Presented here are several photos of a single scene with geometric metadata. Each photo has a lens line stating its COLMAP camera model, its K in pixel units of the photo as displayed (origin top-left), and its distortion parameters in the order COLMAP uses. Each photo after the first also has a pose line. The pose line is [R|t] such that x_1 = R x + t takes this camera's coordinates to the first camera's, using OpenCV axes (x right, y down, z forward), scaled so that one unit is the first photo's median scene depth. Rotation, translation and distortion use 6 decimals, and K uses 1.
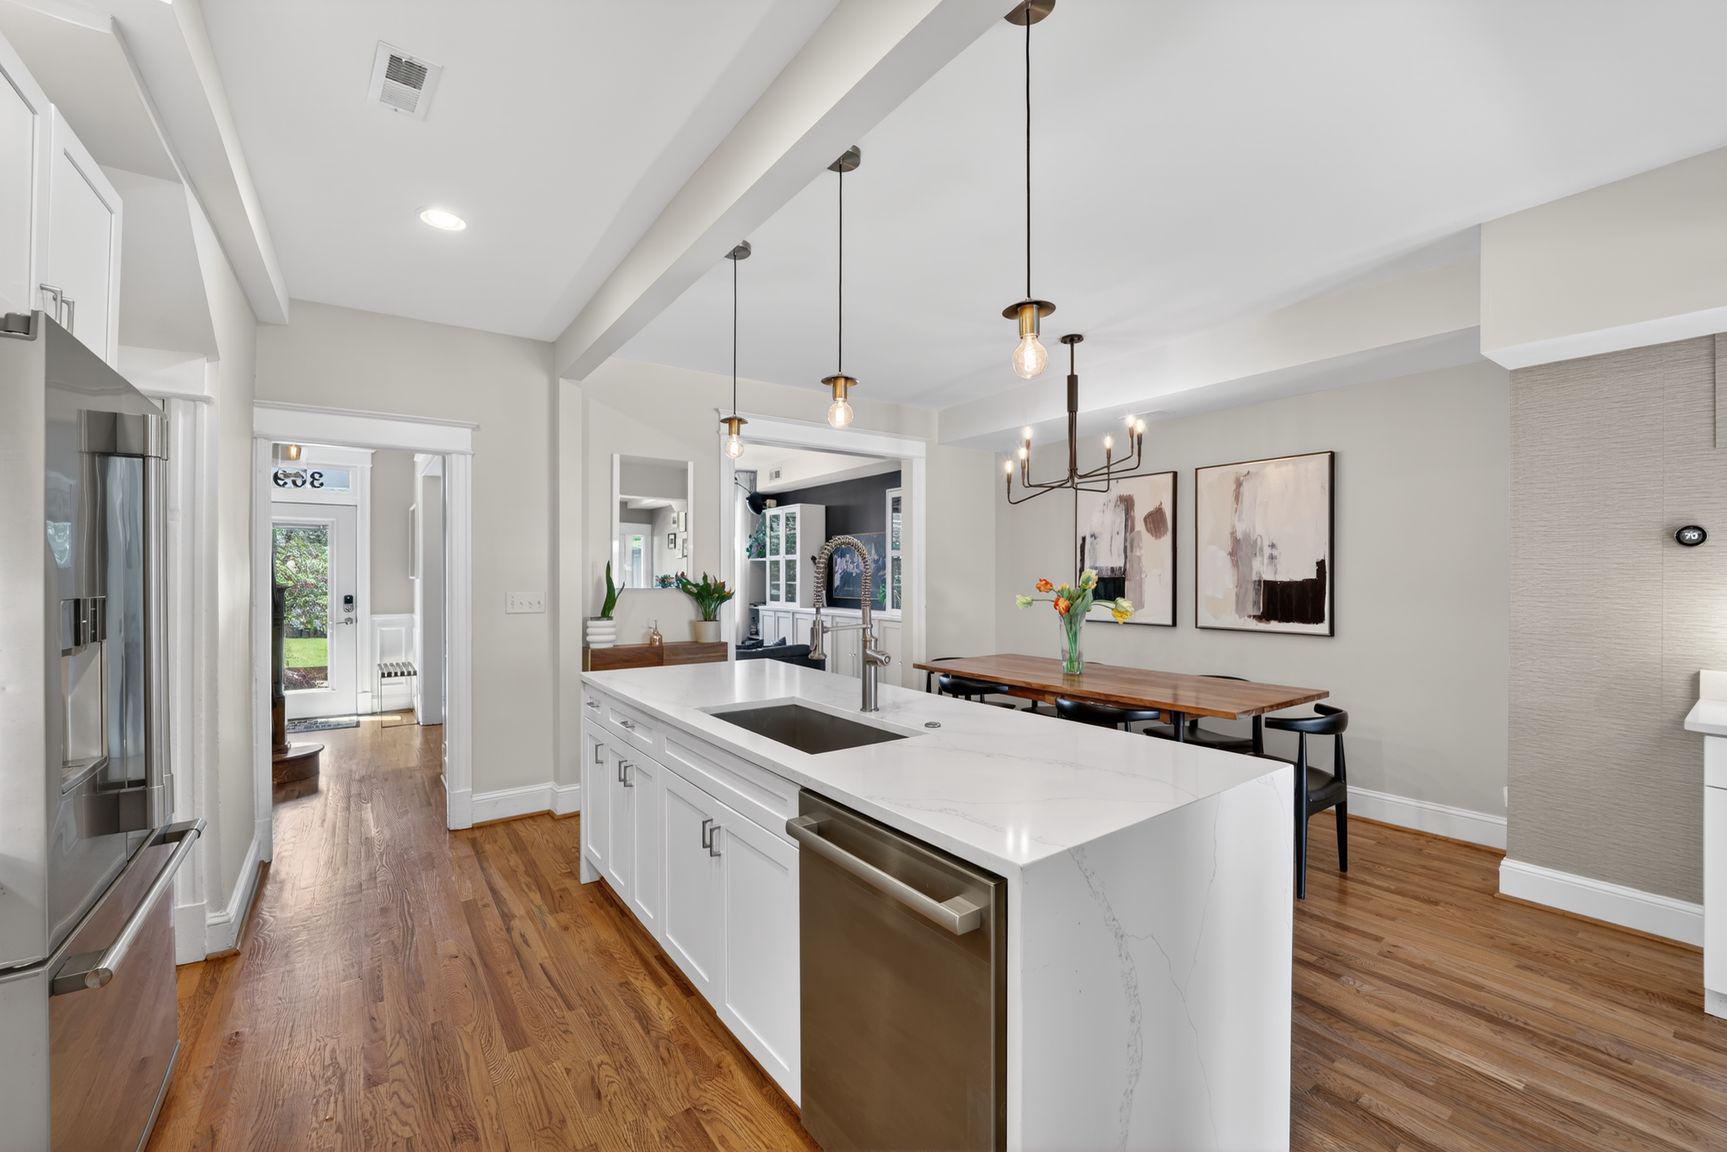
lens RADIAL K [[703.5, 0, 863.5], [0, 703.5, 576.0], [0, 0, 1]] dist [-0.017797, -0.000403]
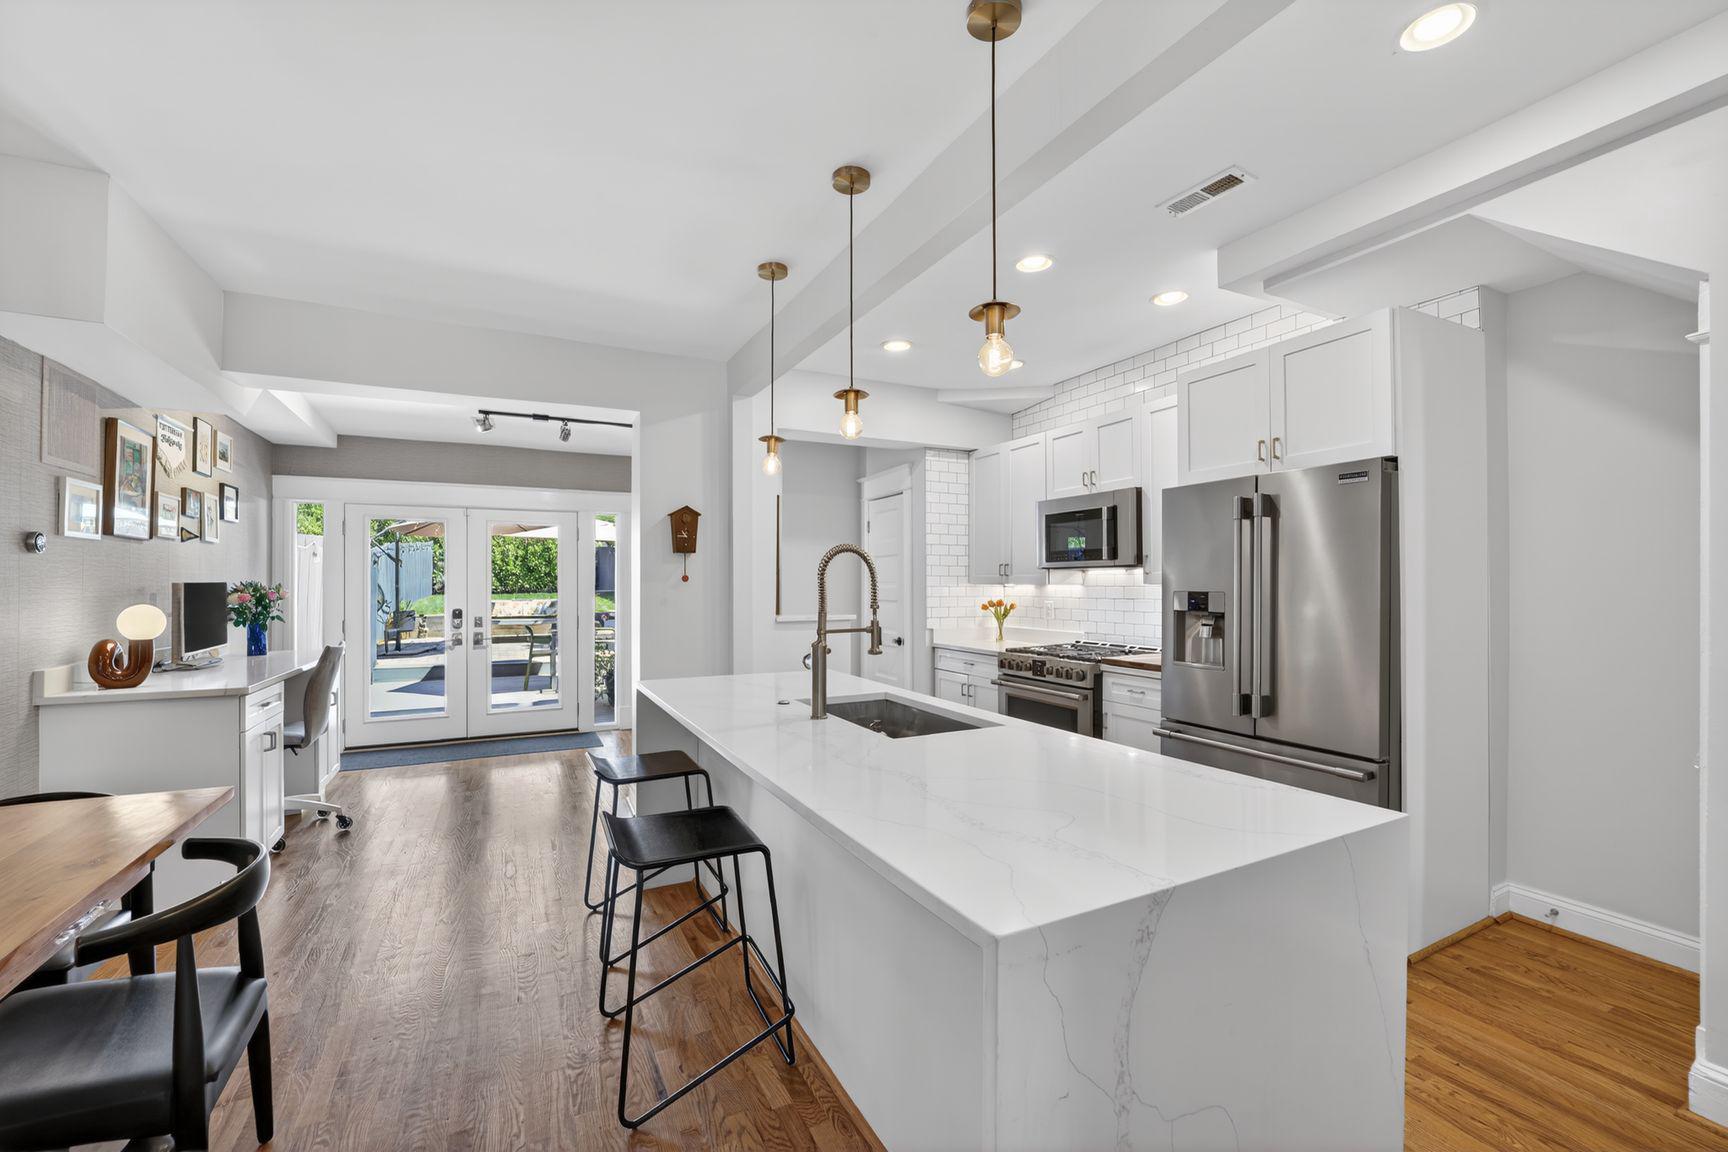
lens RADIAL K [[711.4, 0, 863.1], [0, 711.4, 574.7], [0, 0, 1]] dist [-0.013934, 0.000788]
pose [[-0.987578, 0.000893, 0.157128, -0.121343], [-0.001175, 0.999914, -0.013069, 0.002260], [-0.157126, -0.013091, -0.987492, 1.145297]]
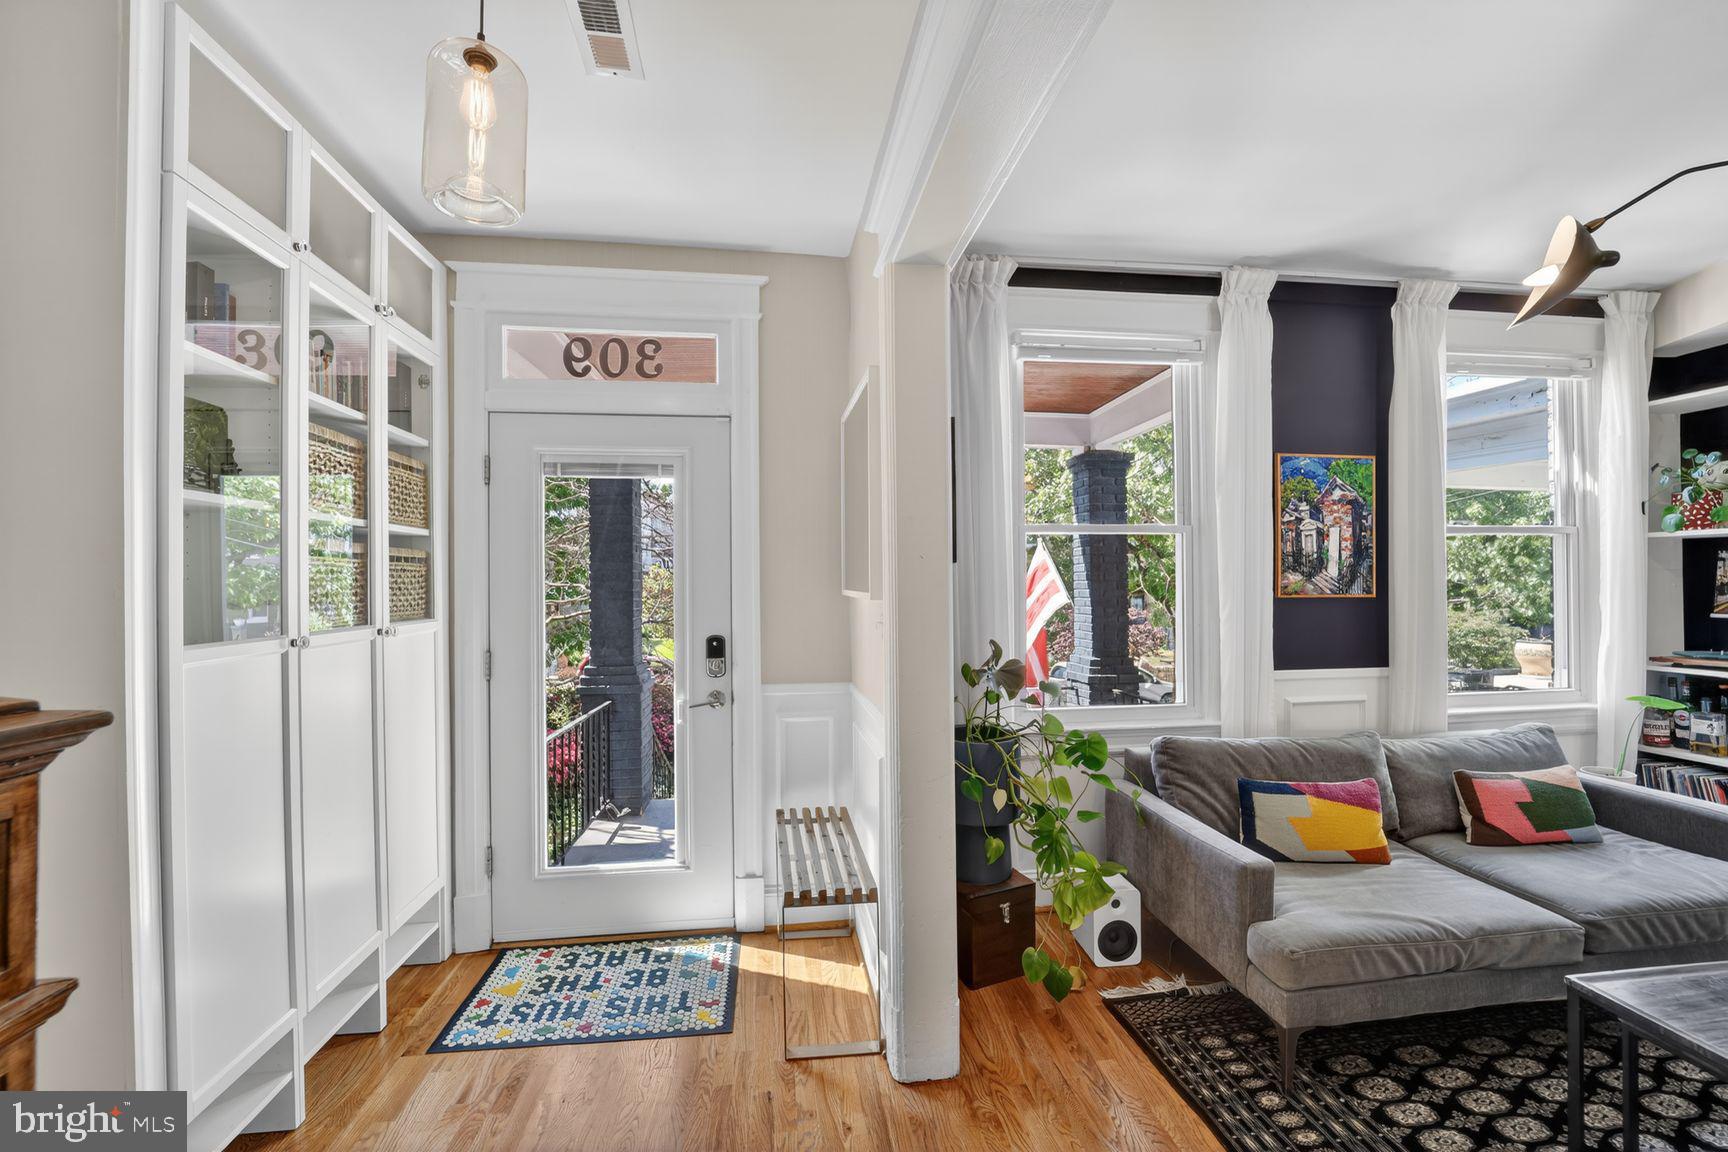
lens RADIAL K [[711.4, 0, 863.1], [0, 711.4, 574.7], [0, 0, 1]] dist [-0.013934, 0.000788]
pose [[0.880510, -0.011322, -0.473893, -0.795235], [0.009624, 0.999936, -0.006010, -0.009022], [0.473931, 0.000731, 0.880562, 1.152115]]
